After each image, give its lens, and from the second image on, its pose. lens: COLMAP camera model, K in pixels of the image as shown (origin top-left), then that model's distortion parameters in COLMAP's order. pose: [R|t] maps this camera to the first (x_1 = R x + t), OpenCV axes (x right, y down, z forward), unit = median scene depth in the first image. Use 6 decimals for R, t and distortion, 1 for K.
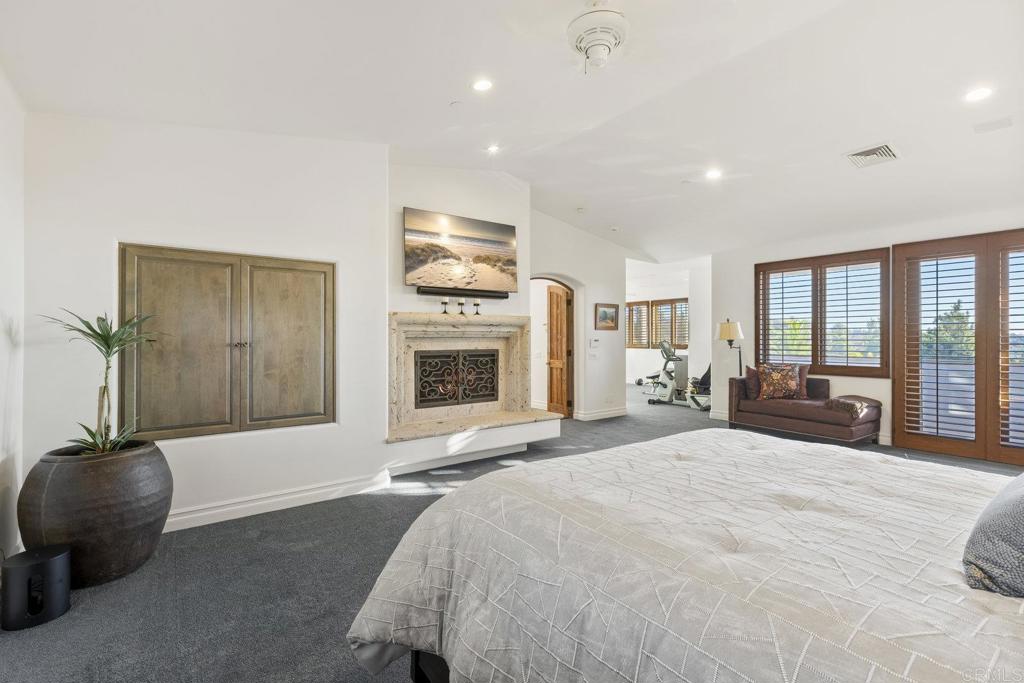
lens RADIAL K [[460.4, 0, 510.3], [0, 460.4, 335.6], [0, 0, 1]] dist [-0.000354, -0.000030]
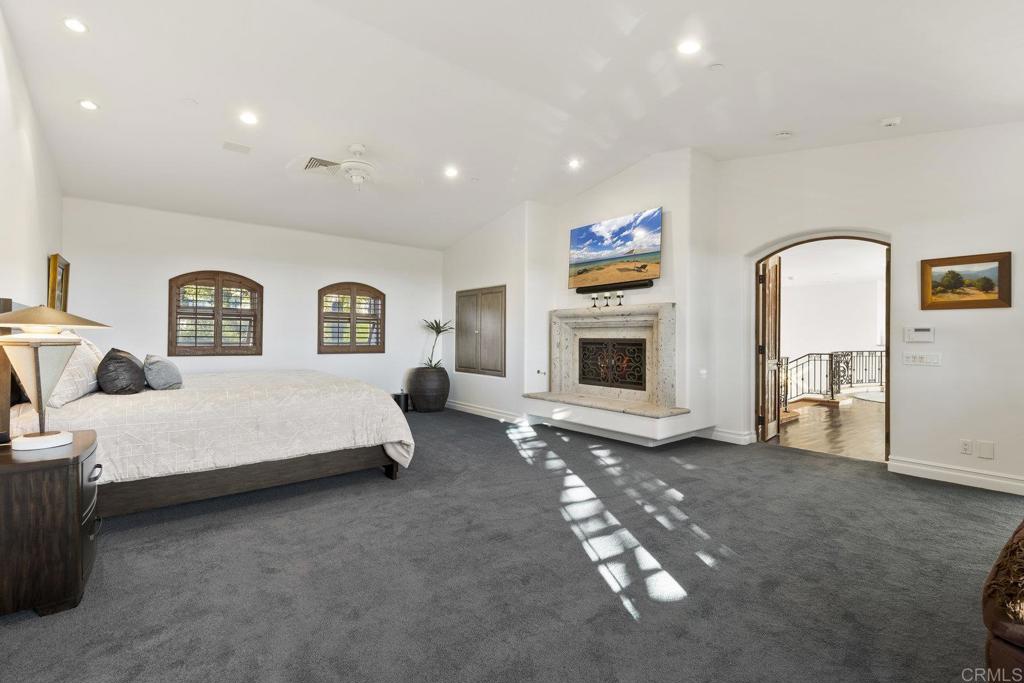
lens RADIAL K [[460.4, 0, 509.6], [0, 460.4, 341.5], [0, 0, 1]] dist [-0.000354, -0.000030]
pose [[0.036766, 0.017899, -0.999164, 0.988261], [0.005191, 0.999823, 0.018102, 0.016956], [0.999310, -0.005853, 0.036666, 0.704775]]
